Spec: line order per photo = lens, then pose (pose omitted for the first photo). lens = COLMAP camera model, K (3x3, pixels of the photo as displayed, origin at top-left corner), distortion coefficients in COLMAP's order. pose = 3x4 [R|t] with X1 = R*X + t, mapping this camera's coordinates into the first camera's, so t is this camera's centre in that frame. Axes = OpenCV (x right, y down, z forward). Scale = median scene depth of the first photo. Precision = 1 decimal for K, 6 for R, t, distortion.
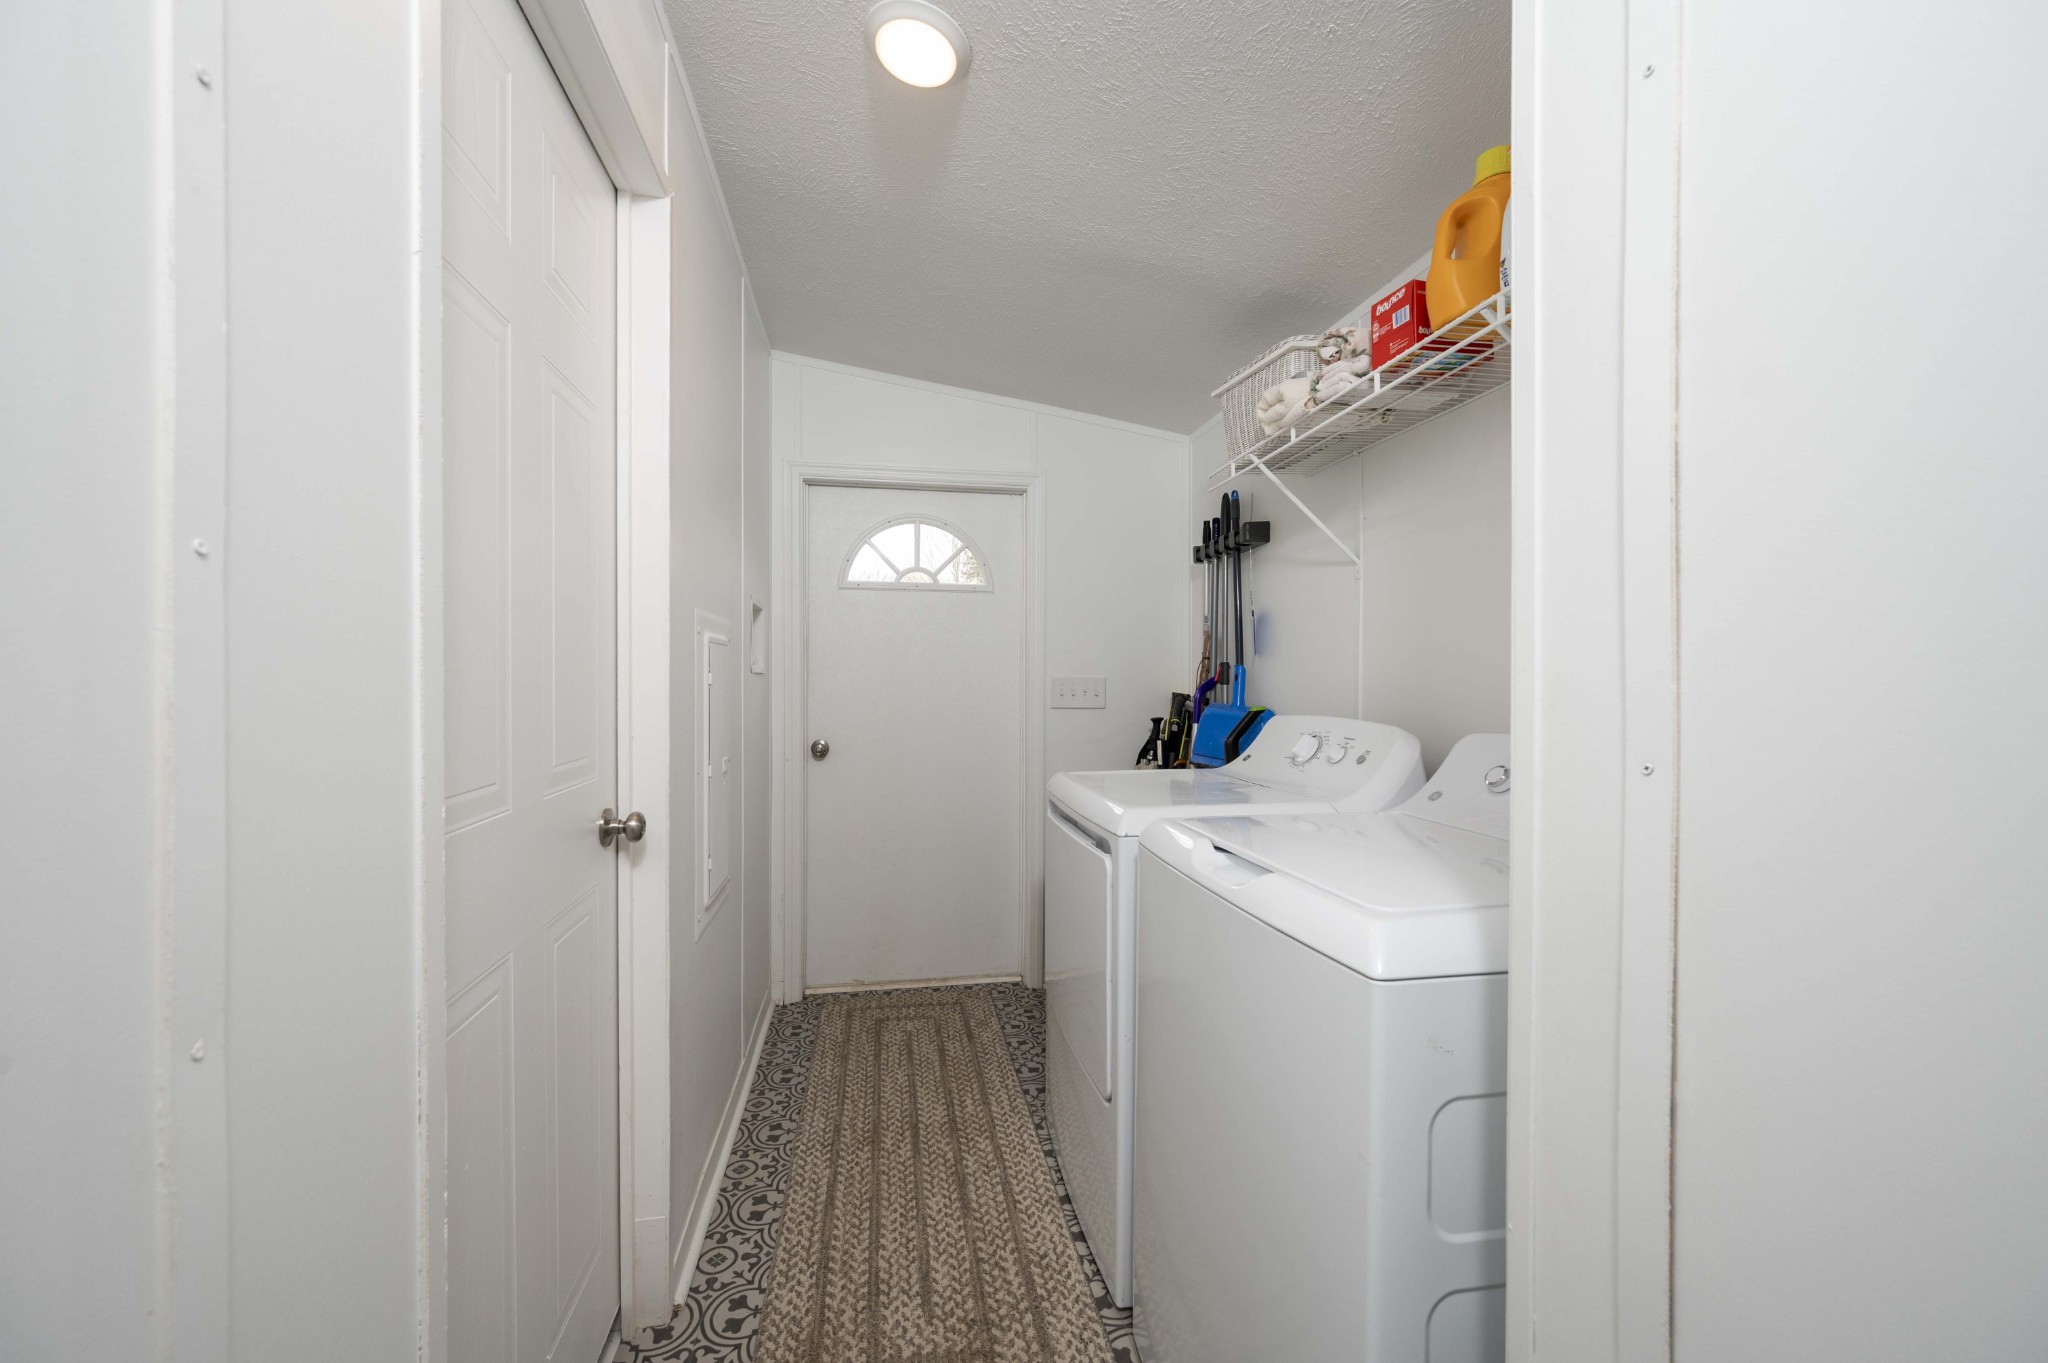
lens RADIAL K [[804.0, 0, 1018.6], [0, 804.0, 682.3], [0, 0, 1]] dist [-0.001911, -0.000079]
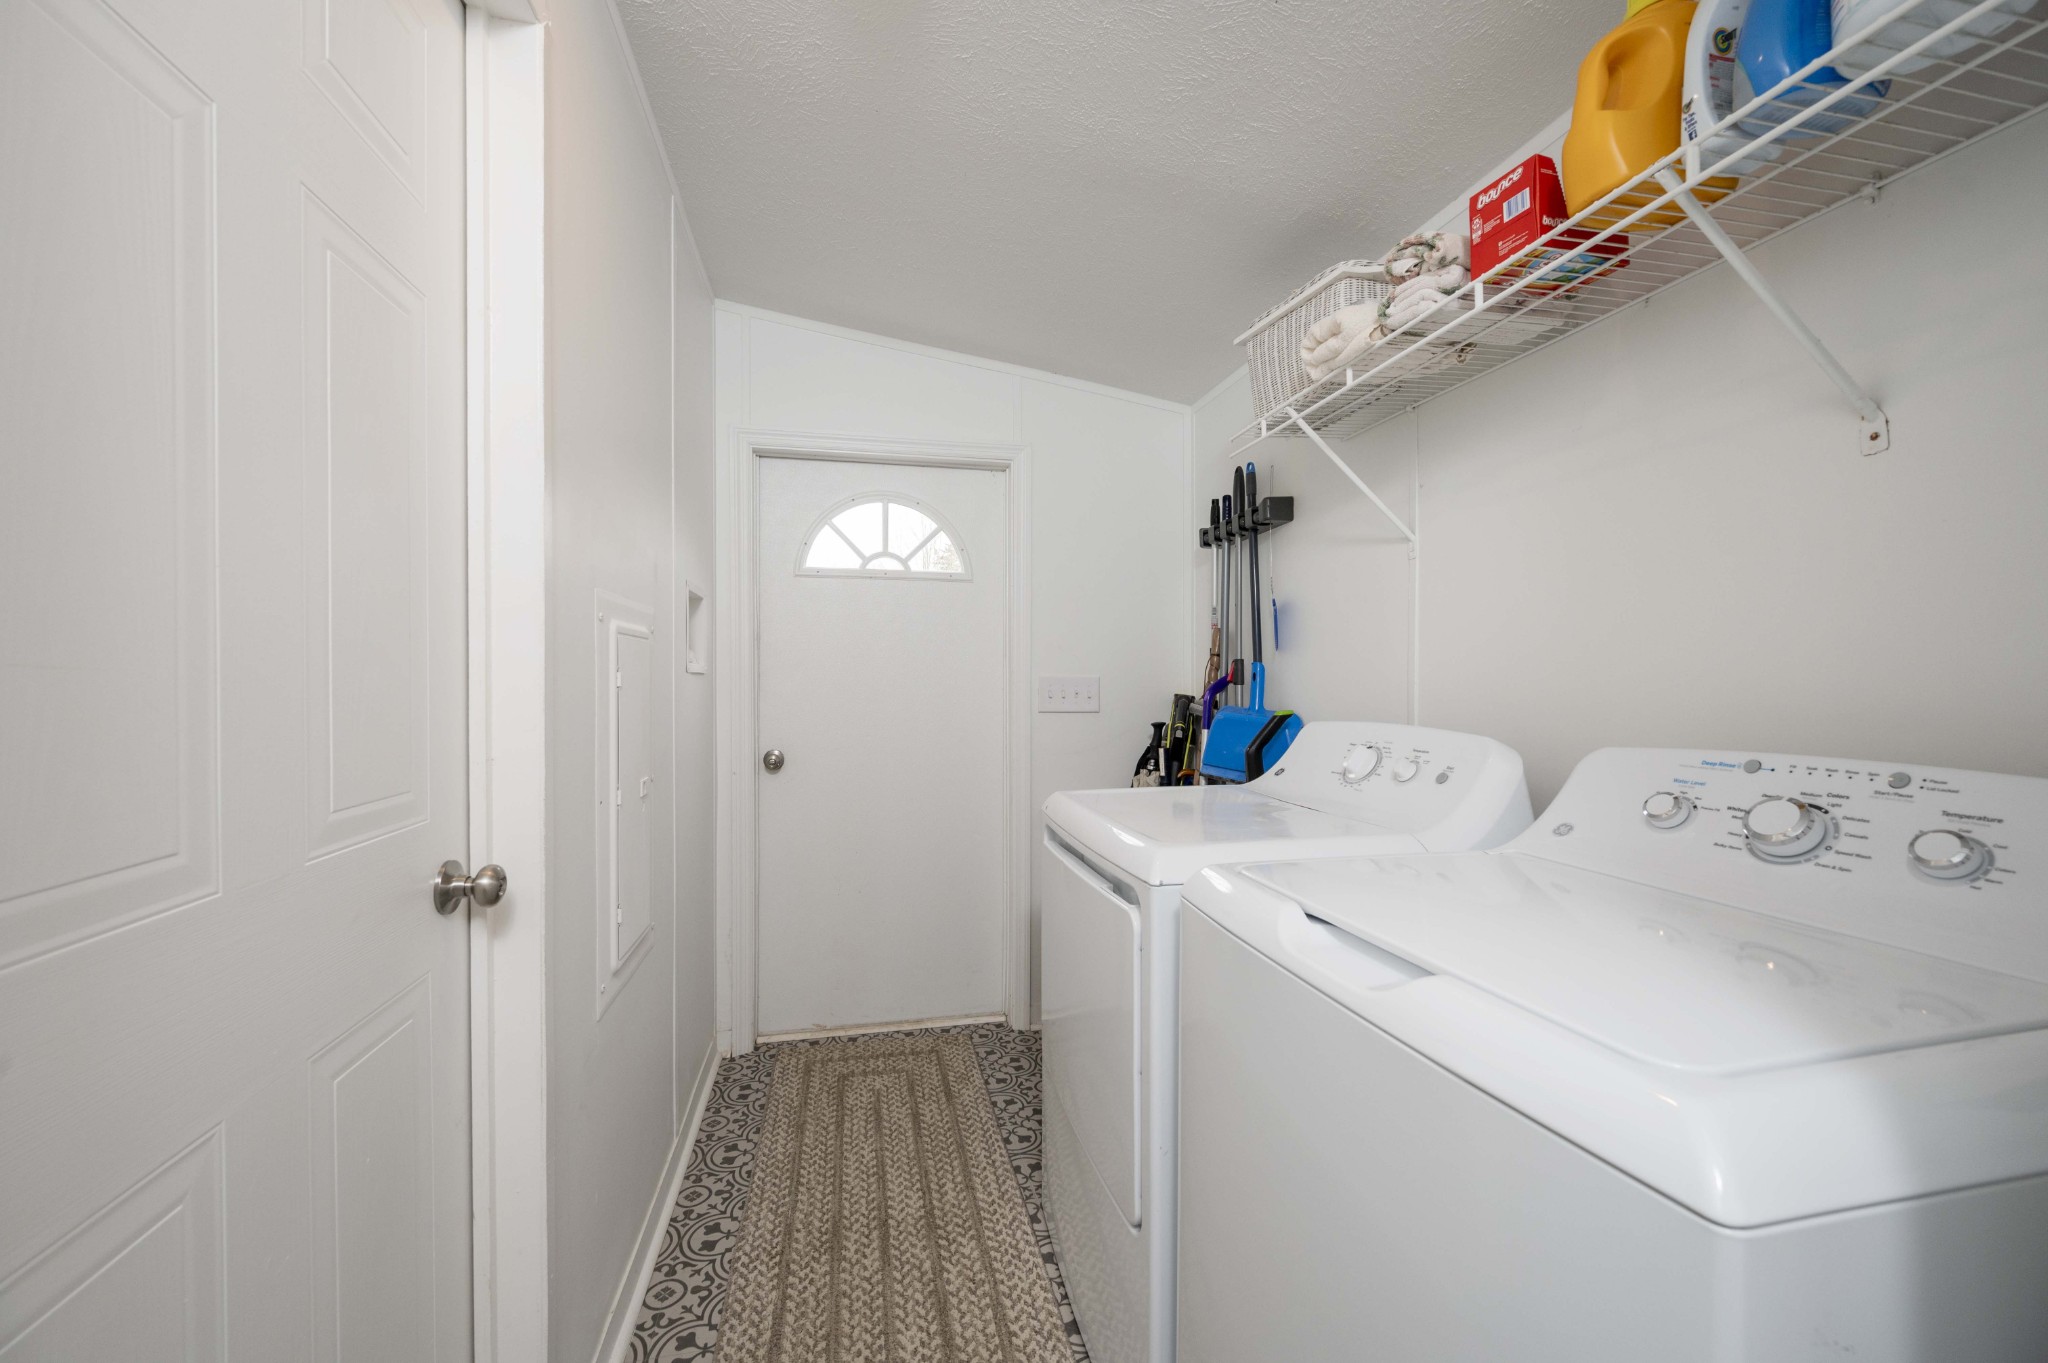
lens RADIAL K [[804.0, 0, 1018.6], [0, 804.0, 682.3], [0, 0, 1]] dist [-0.001911, -0.000079]
pose [[0.999329, -0.003125, 0.036502, -0.020252], [0.003158, 0.999995, -0.000846, 0.000058], [-0.036499, 0.000961, 0.999333, 0.178223]]
